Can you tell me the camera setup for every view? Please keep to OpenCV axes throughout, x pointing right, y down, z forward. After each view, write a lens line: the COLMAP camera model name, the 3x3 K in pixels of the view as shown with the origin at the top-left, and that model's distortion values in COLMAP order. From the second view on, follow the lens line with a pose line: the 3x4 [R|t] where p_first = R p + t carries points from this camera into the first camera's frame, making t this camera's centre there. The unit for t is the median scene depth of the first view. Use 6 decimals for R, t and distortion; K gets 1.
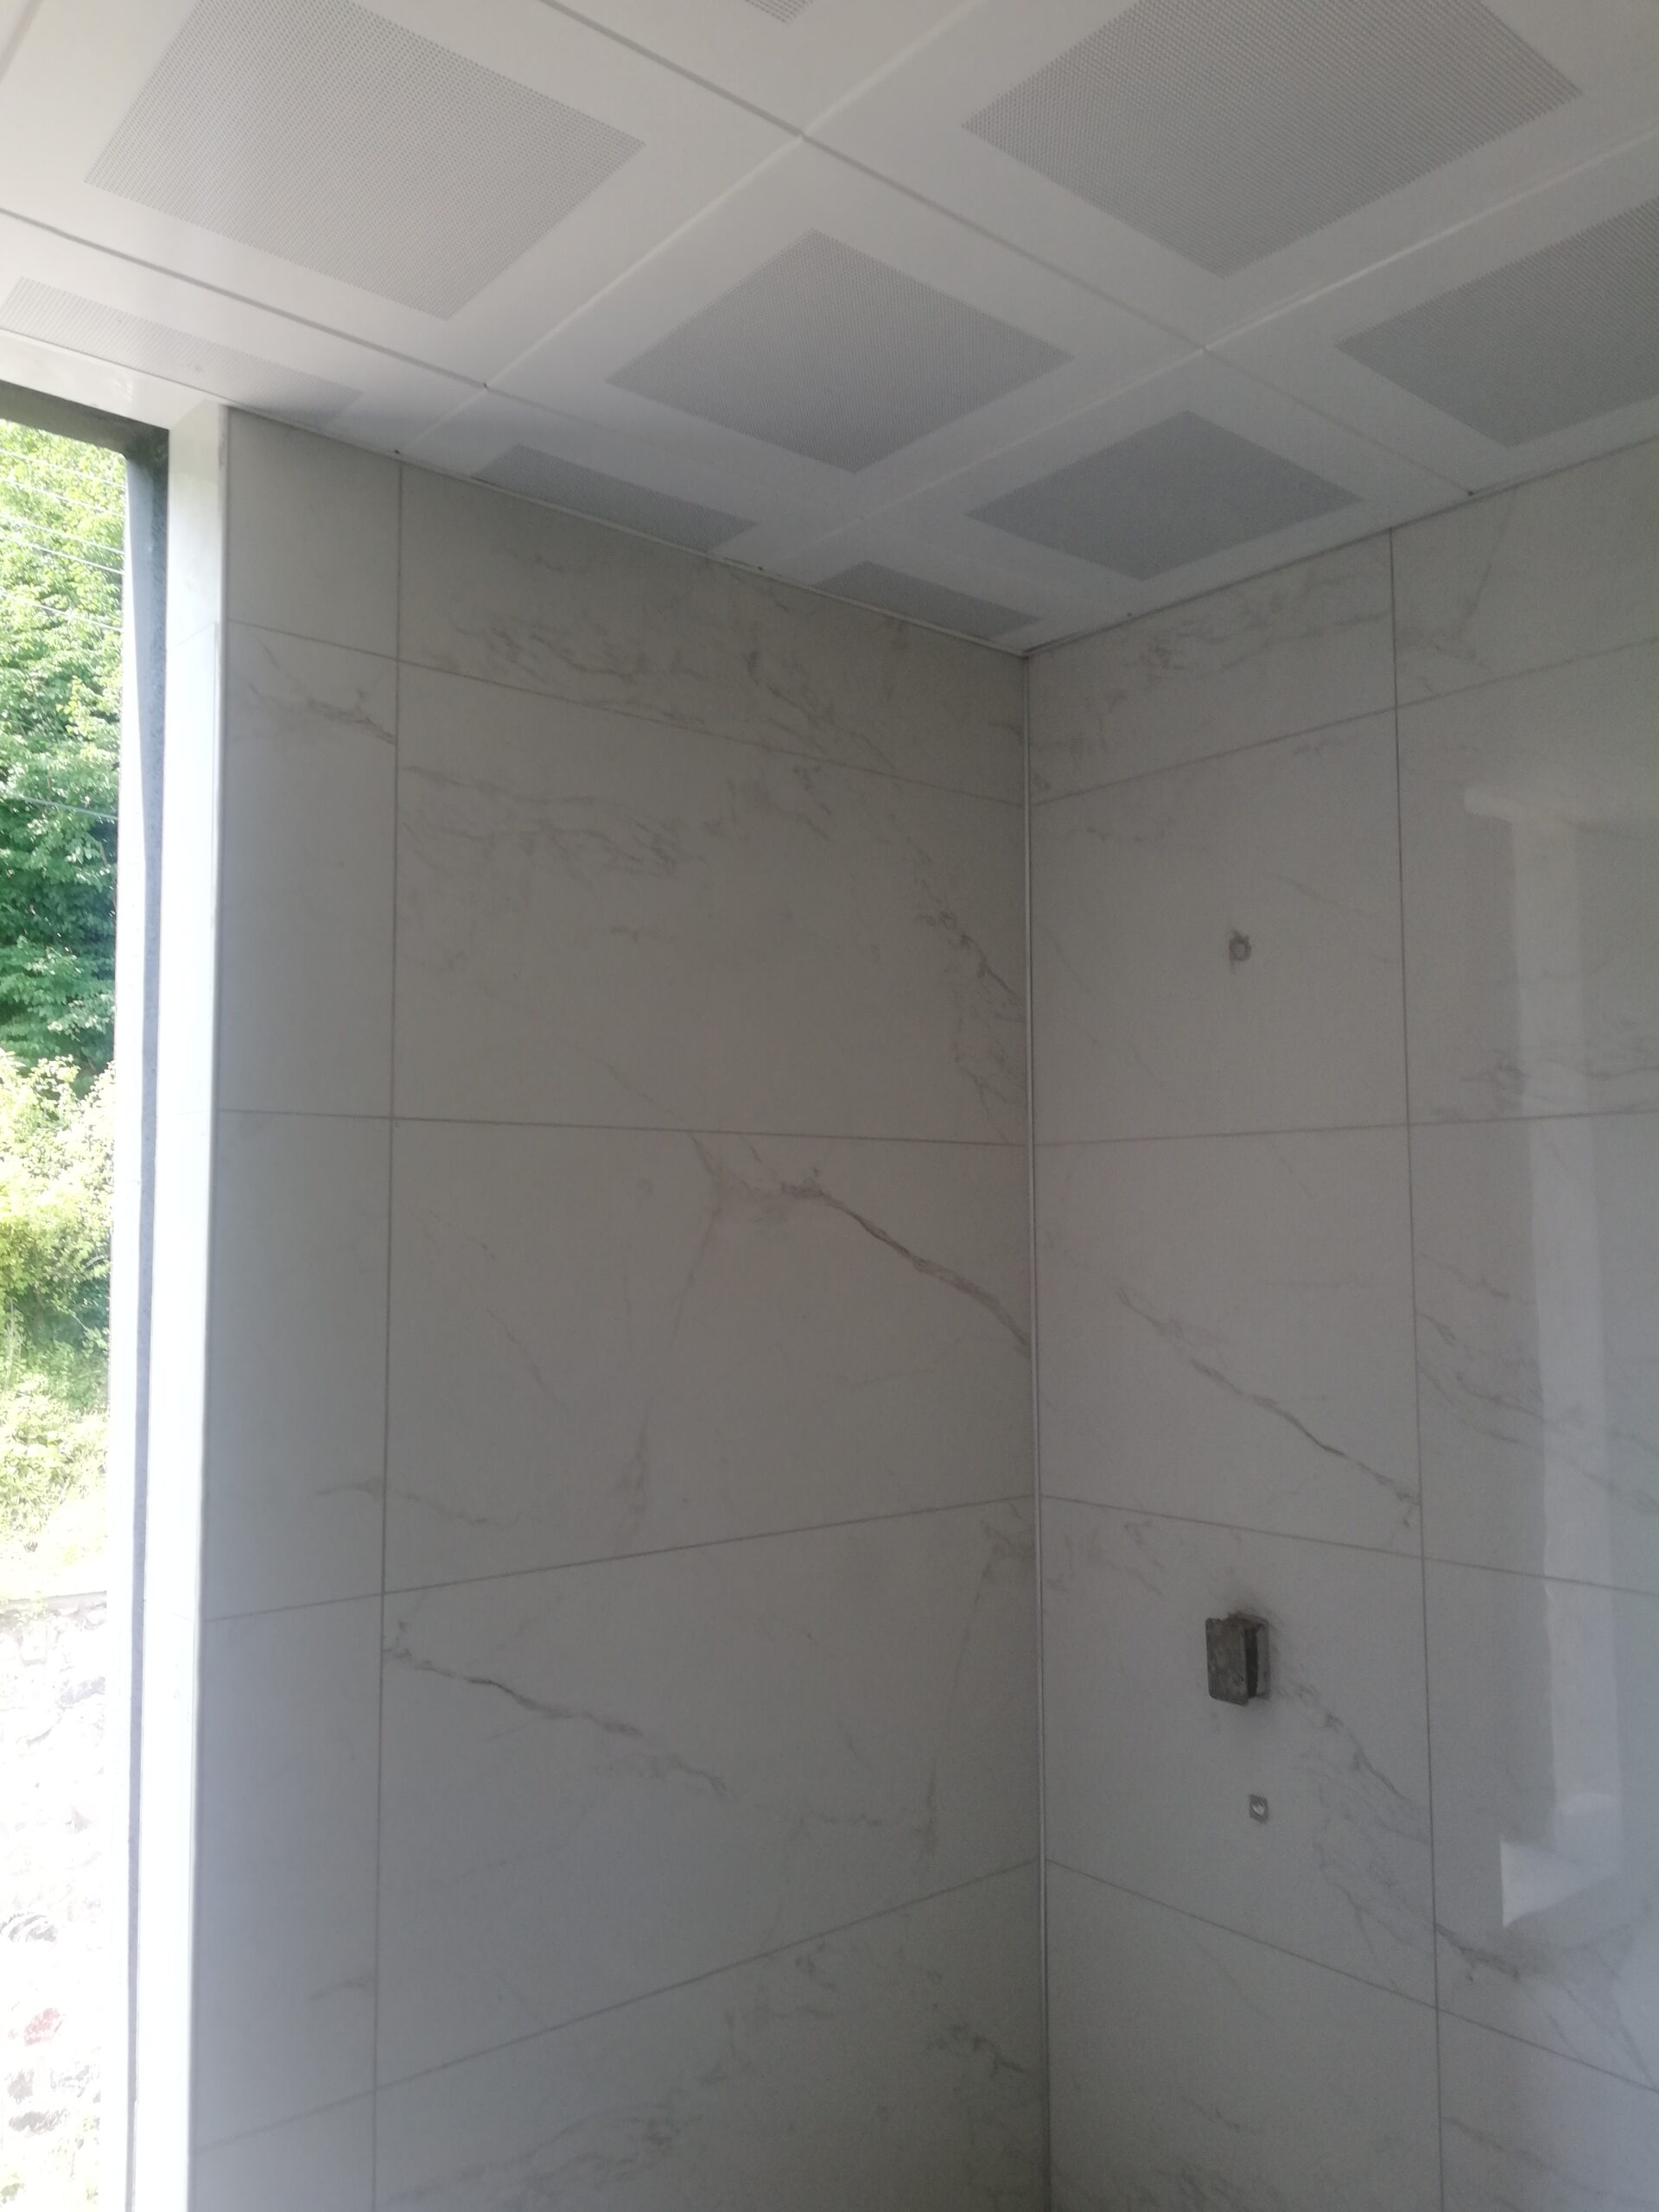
lens RADIAL K [[1693.0, 0, 828.7], [0, 1693.0, 1114.5], [0, 0, 1]] dist [0.064469, -0.071604]
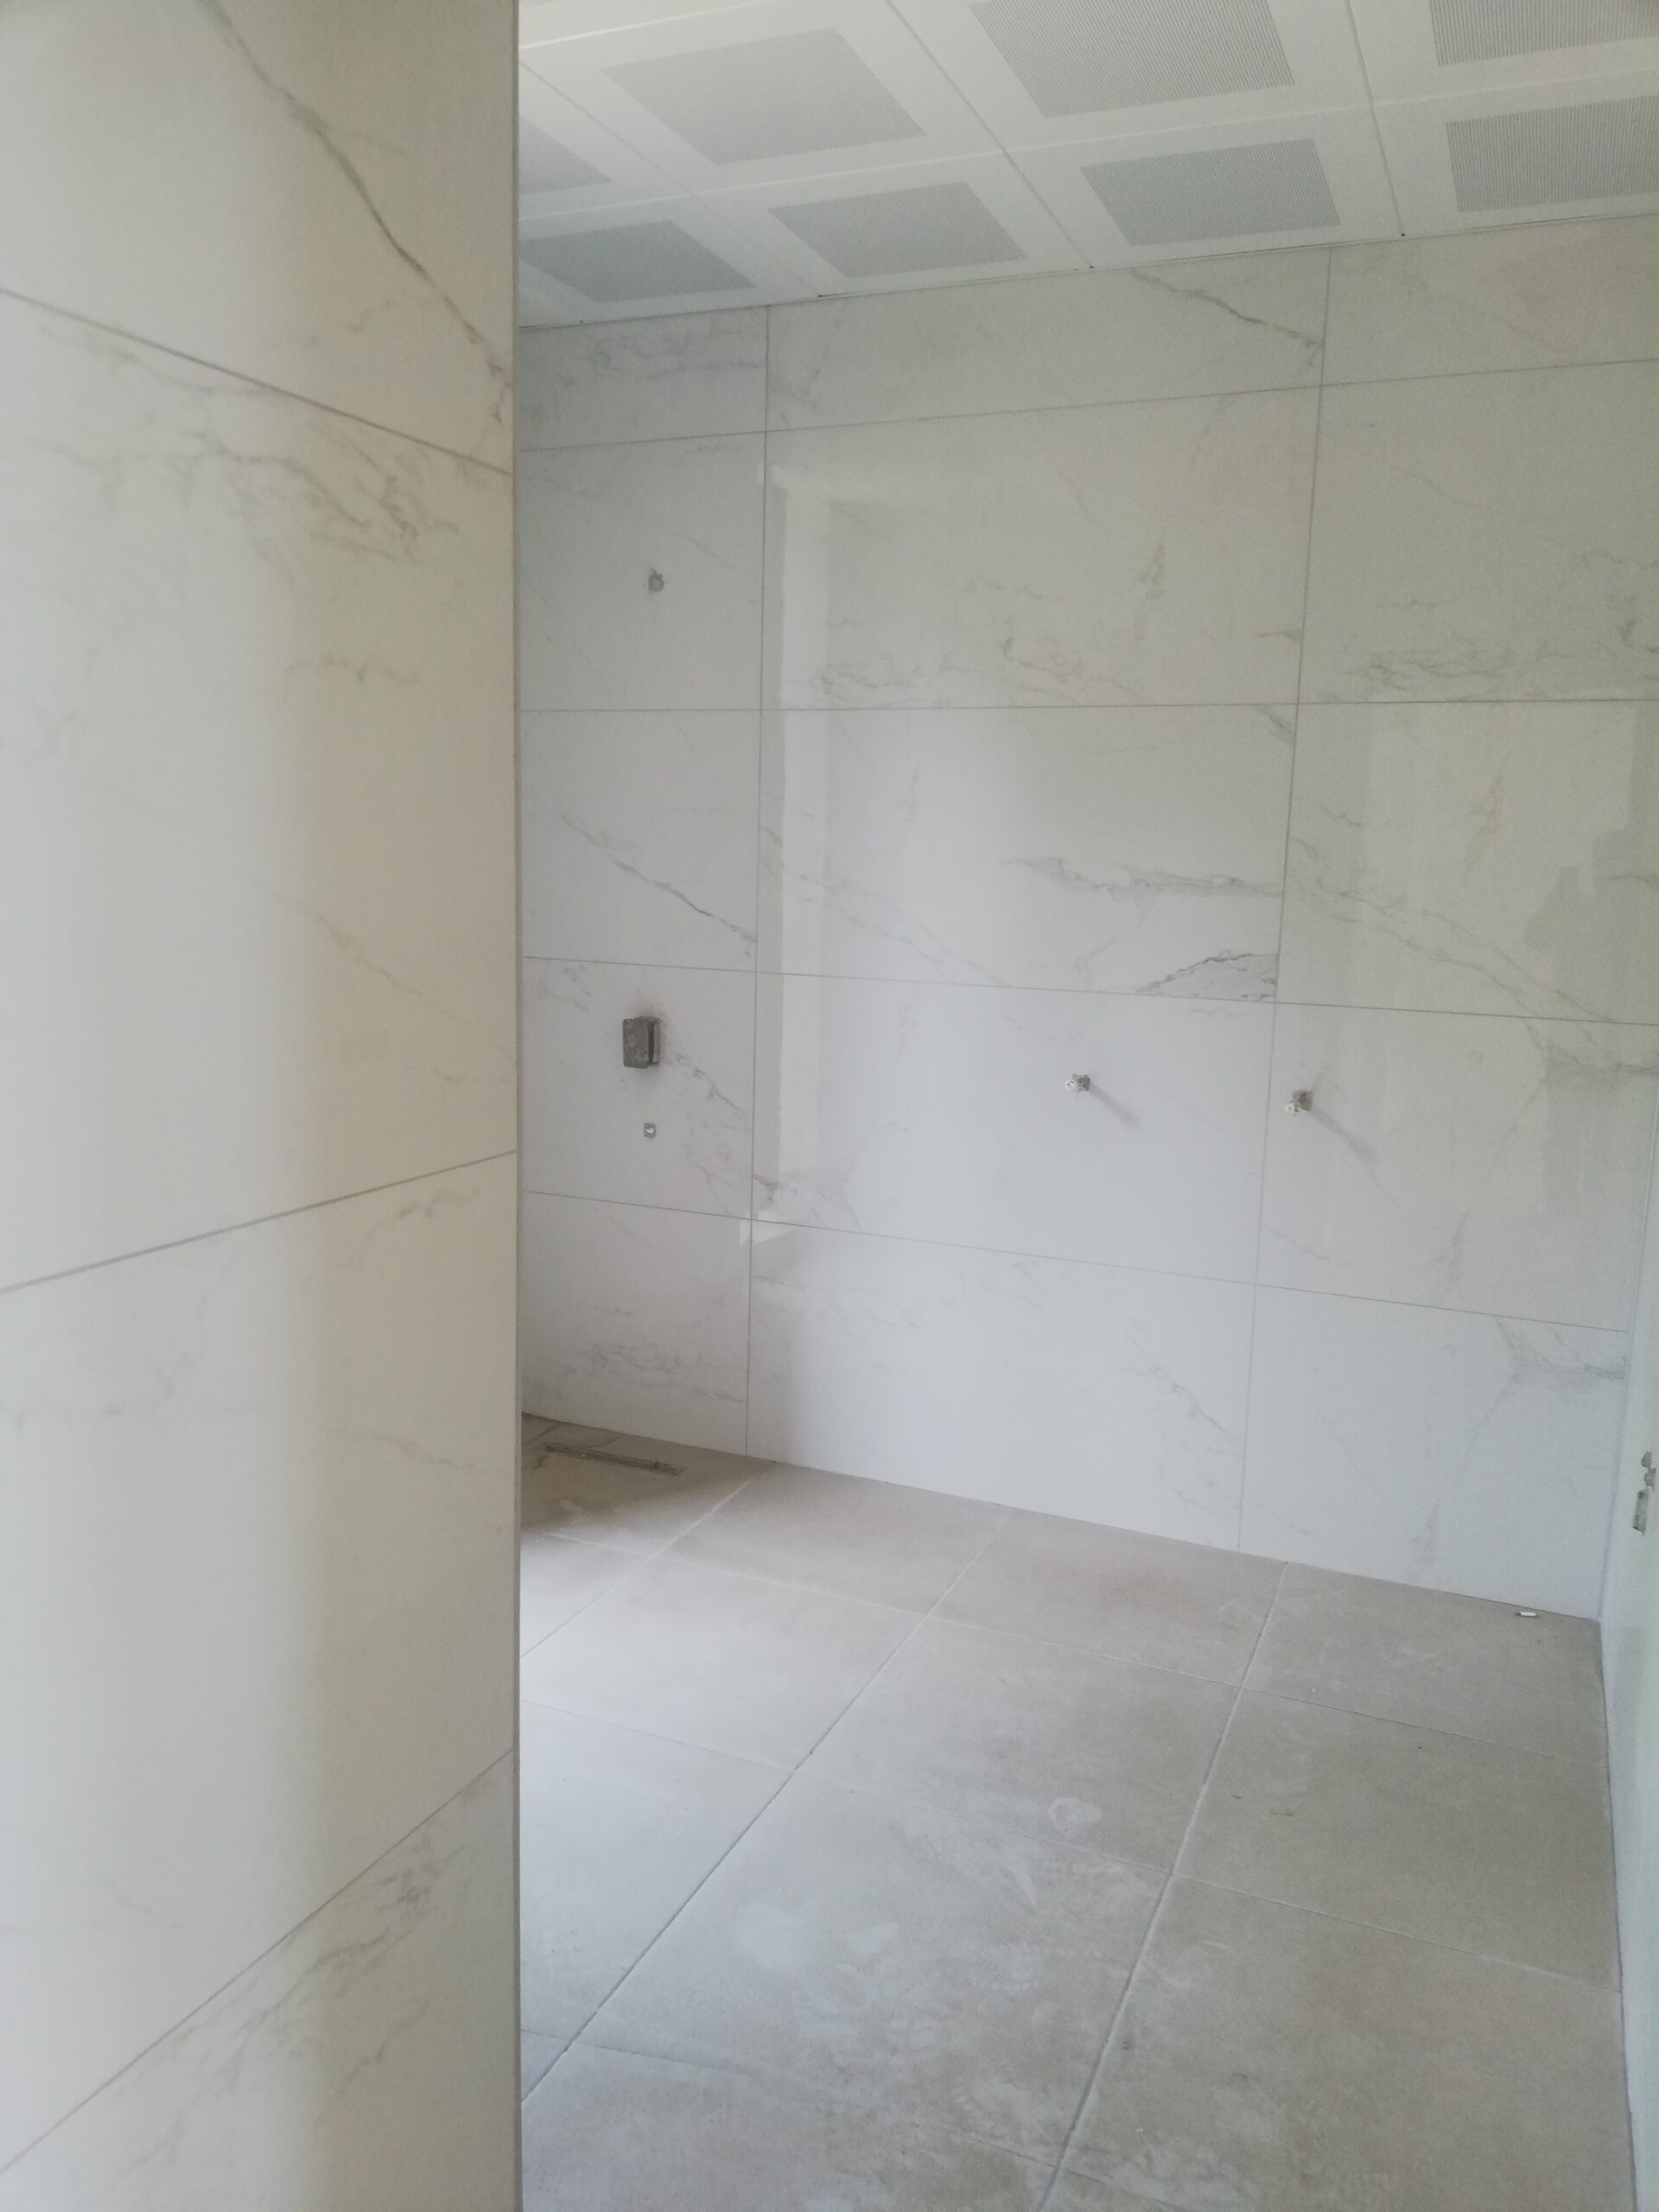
lens RADIAL K [[1667.4, 0, 829.5], [0, 1667.4, 1106.0], [0, 0, 1]] dist [0.064534, -0.079052]
pose [[0.896189, -0.035324, 0.442264, -0.304269], [-0.063876, 0.976168, 0.207405, 0.037862], [-0.439050, -0.214124, 0.872574, -0.474594]]
